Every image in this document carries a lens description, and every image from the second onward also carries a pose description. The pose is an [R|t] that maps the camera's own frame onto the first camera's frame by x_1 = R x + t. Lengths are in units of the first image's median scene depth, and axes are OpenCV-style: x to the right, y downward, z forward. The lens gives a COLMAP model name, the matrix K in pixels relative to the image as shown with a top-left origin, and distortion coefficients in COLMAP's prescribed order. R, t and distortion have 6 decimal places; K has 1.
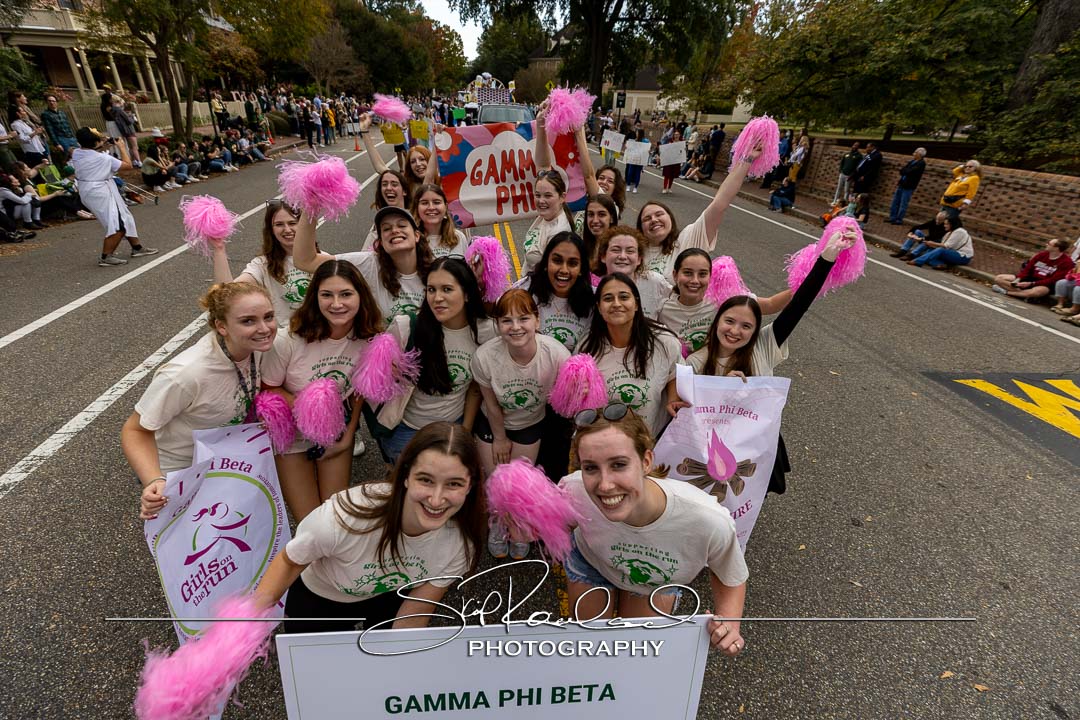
lens RADIAL K [[482.1, 0, 541.7], [0, 482.1, 357.3], [0, 0, 1]] dist [0.004655, 0.001111]
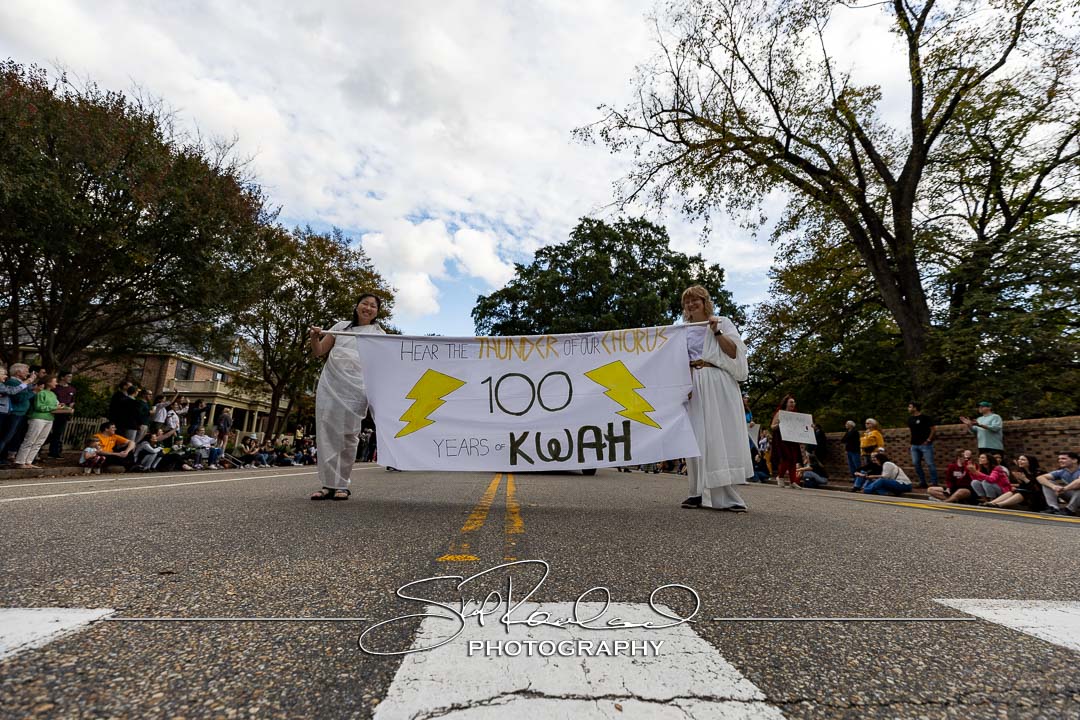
lens RADIAL K [[482.1, 0, 546.3], [0, 482.1, 351.0], [0, 0, 1]] dist [0.004655, 0.001111]
pose [[0.998301, -0.035493, -0.046205, 0.026278], [-0.003227, 0.758127, -0.652099, 0.091117], [0.058174, 0.651141, 0.756724, -0.037620]]
